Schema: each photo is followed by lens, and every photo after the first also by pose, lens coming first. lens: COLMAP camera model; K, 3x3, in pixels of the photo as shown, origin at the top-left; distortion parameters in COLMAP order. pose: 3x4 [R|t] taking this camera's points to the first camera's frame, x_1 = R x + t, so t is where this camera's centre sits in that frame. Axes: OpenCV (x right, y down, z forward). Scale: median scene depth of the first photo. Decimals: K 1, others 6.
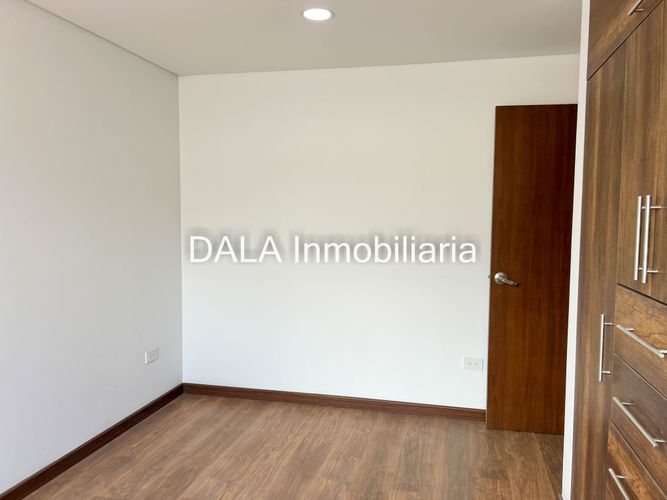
lens RADIAL K [[508.8, 0, 332.3], [0, 508.8, 250.6], [0, 0, 1]] dist [0.041255, -0.047385]
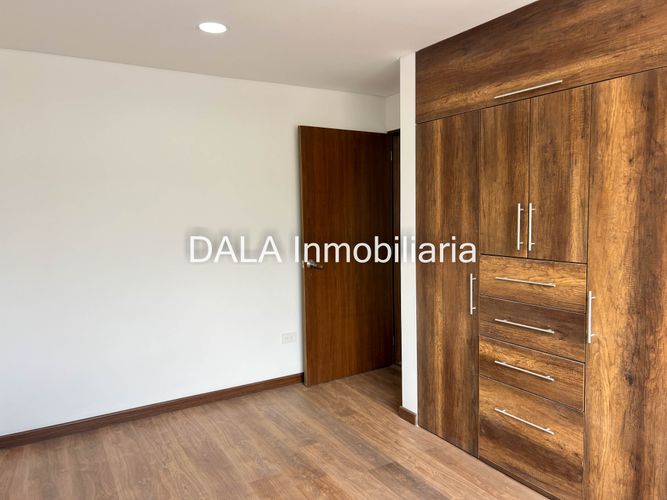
lens RADIAL K [[508.8, 0, 330.2], [0, 508.8, 251.5], [0, 0, 1]] dist [0.041255, -0.047385]
pose [[0.703127, -0.075744, 0.707018, -0.523398], [0.068447, 0.996903, 0.038729, -0.022780], [-0.707762, 0.021162, 0.706134, 0.087455]]
